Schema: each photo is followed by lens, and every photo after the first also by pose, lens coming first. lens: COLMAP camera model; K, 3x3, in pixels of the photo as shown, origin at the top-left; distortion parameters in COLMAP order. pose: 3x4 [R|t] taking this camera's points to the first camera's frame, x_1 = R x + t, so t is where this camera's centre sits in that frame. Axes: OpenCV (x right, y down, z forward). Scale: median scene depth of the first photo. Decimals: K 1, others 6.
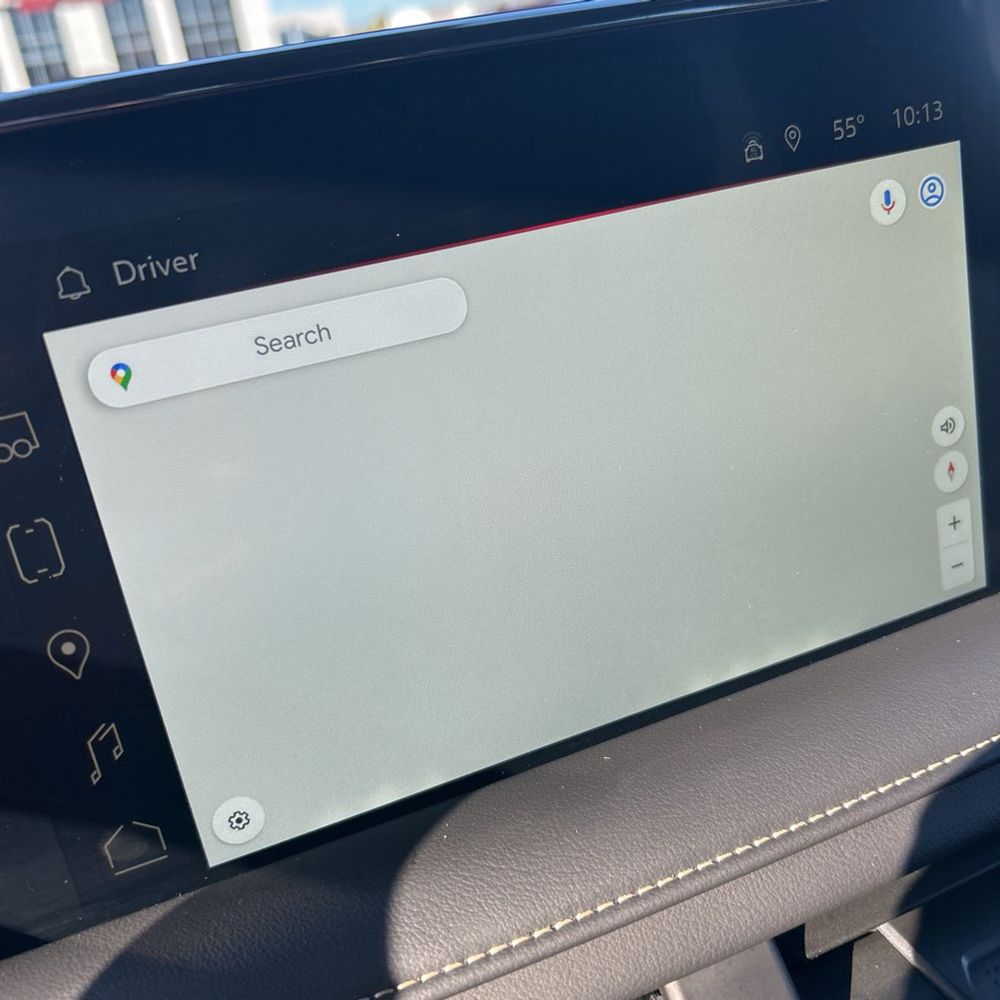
lens RADIAL K [[1046.8, 0, 502.2], [0, 1046.8, 462.0], [0, 0, 1]] dist [-0.014130, -0.033647]
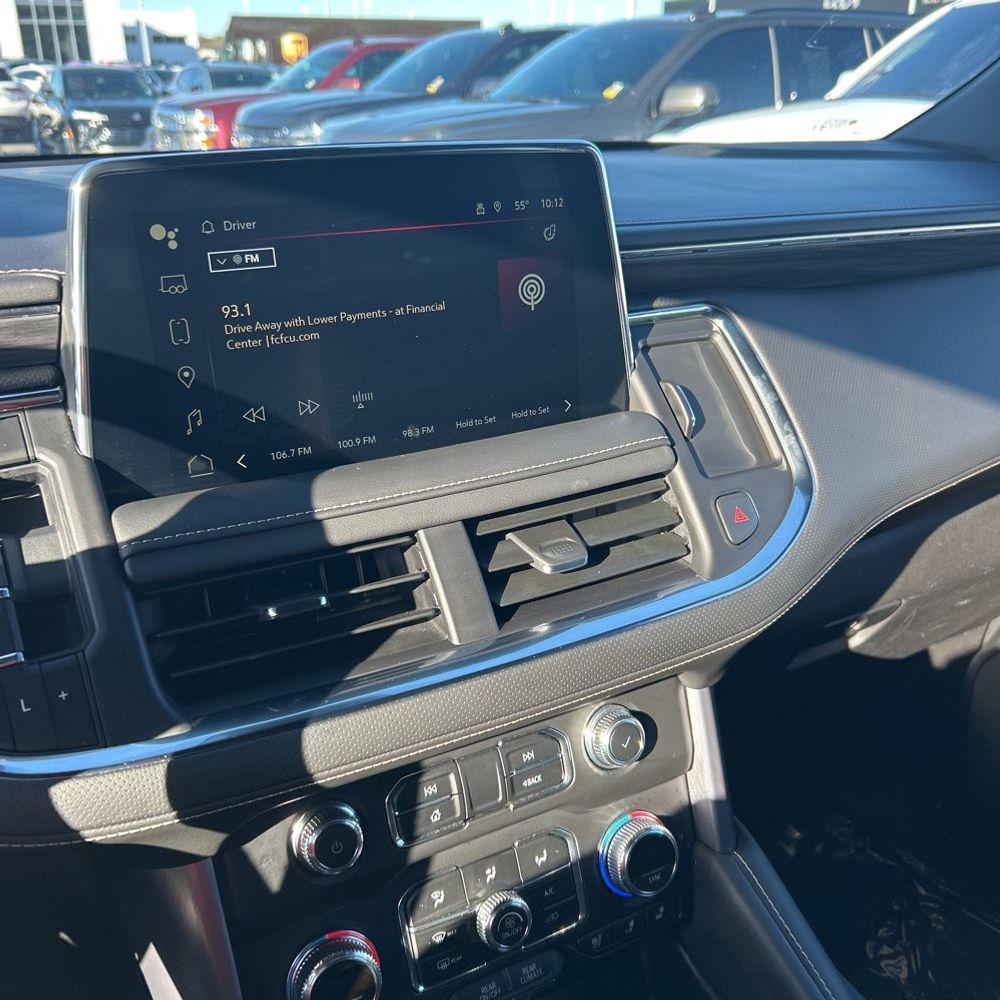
lens RADIAL K [[1022.4, 0, 513.8], [0, 1022.4, 483.0], [0, 0, 1]] dist [0.044331, -0.042263]
pose [[0.980821, 0.070382, 0.181762, -0.075761], [-0.065681, 0.997335, -0.031763, 0.447399], [-0.183513, 0.019215, 0.982829, -1.487244]]
